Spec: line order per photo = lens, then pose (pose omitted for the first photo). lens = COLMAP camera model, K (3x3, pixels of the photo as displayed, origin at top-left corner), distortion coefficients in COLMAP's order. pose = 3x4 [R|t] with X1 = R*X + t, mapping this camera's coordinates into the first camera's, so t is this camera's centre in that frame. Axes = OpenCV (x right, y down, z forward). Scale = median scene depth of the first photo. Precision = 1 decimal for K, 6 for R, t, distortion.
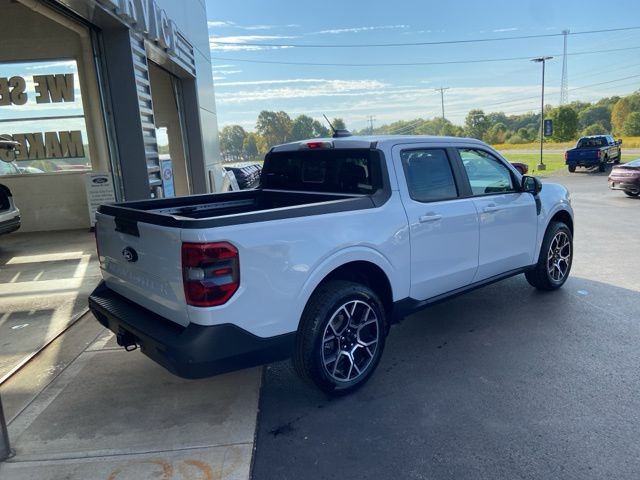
lens RADIAL K [[490.0, 0, 321.1], [0, 490.0, 229.0], [0, 0, 1]] dist [0.128202, -0.165403]
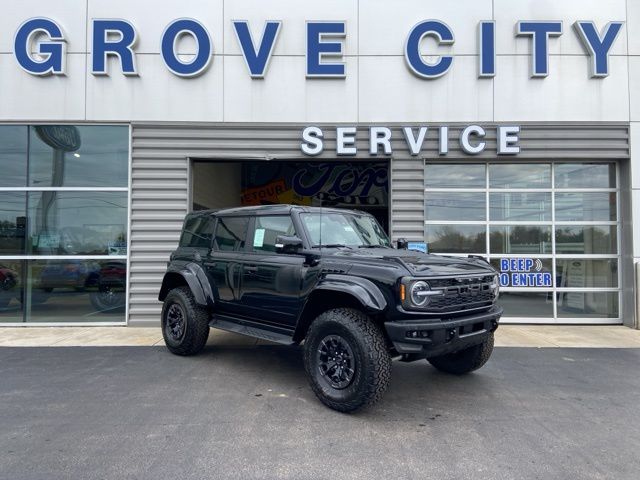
lens RADIAL K [[490.0, 0, 321.1], [0, 490.0, 229.0], [0, 0, 1]] dist [0.128202, -0.165403]
pose [[-0.043360, 0.014816, -0.998950, 0.635931], [-0.173912, 0.984512, 0.022150, -0.098376], [0.983806, 0.174690, -0.040112, 0.491023]]
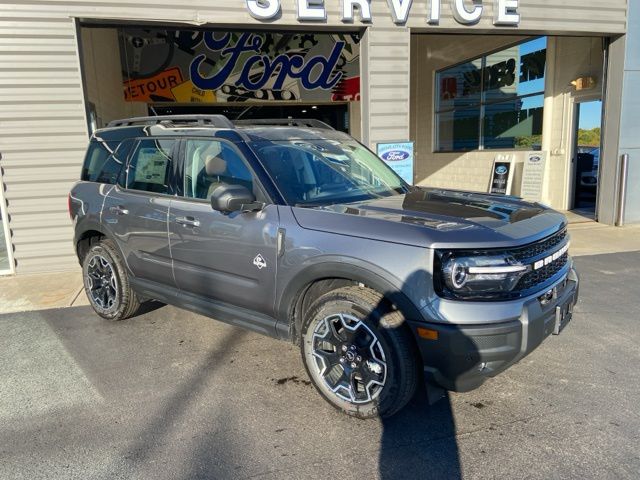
lens RADIAL K [[489.9, 0, 316.7], [0, 489.9, 237.6], [0, 0, 1]] dist [0.137282, -0.164959]
pose [[0.198568, 0.217546, -0.955638, 0.444056], [-0.146915, 0.970644, 0.190435, -0.070160], [0.969013, 0.102584, 0.224700, 0.374888]]
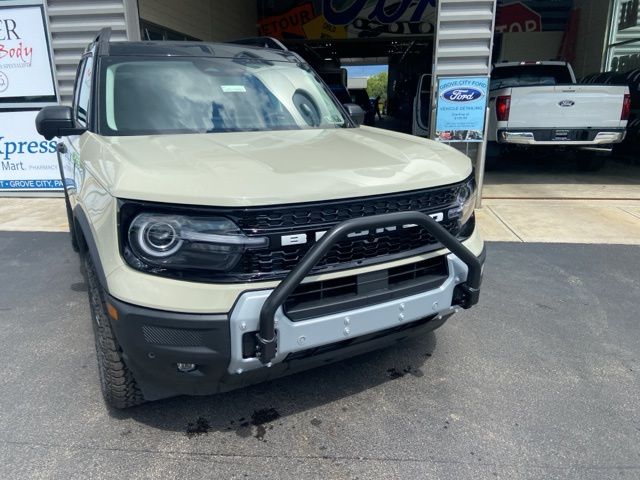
lens RADIAL K [[490.6, 0, 313.0], [0, 490.6, 241.3], [0, 0, 1]] dist [0.097509, -0.120401]
pose [[-0.169199, 0.324931, -0.930479, 0.384798], [-0.151201, 0.924357, 0.350288, -0.083070], [0.973915, 0.199958, -0.107271, 0.543534]]
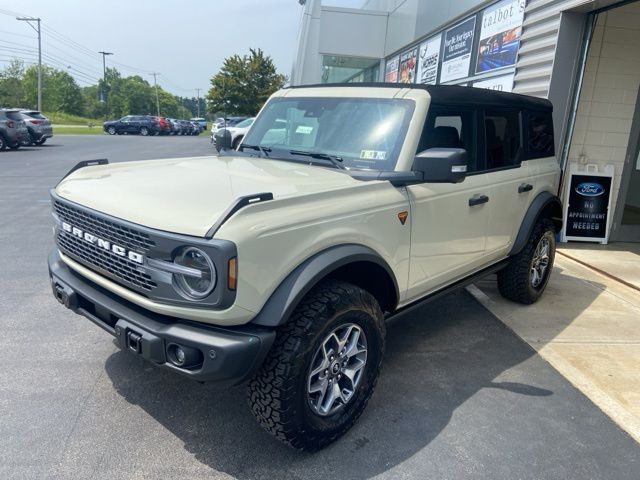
lens RADIAL K [[495.7, 0, 307.9], [0, 495.7, 227.1], [0, 0, 1]] dist [0.136295, -0.163599]
pose [[-0.999945, 0.001676, -0.010326, 0.111993], [-0.002341, 0.926206, 0.377011, -0.150804], [0.010196, 0.377015, -0.926151, 0.848396]]
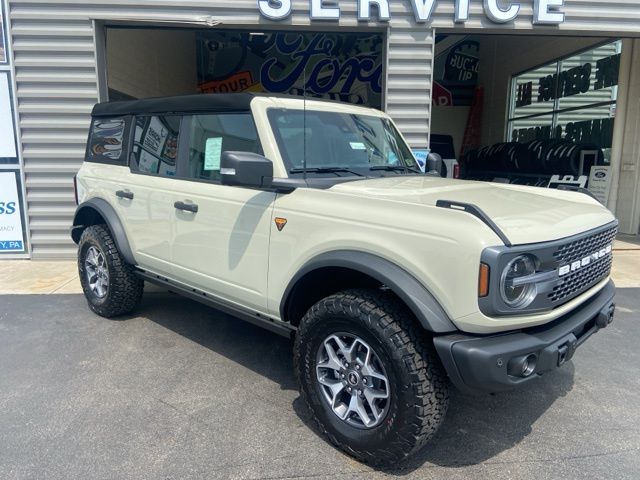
lens RADIAL K [[488.9, 0, 326.3], [0, 488.9, 240.4], [0, 0, 1]] dist [0.124305, -0.153876]
pose [[0.011701, 0.223421, -0.974652, 0.433931], [-0.180014, 0.959264, 0.217733, -0.089967], [0.983594, 0.172903, 0.051443, 0.494161]]
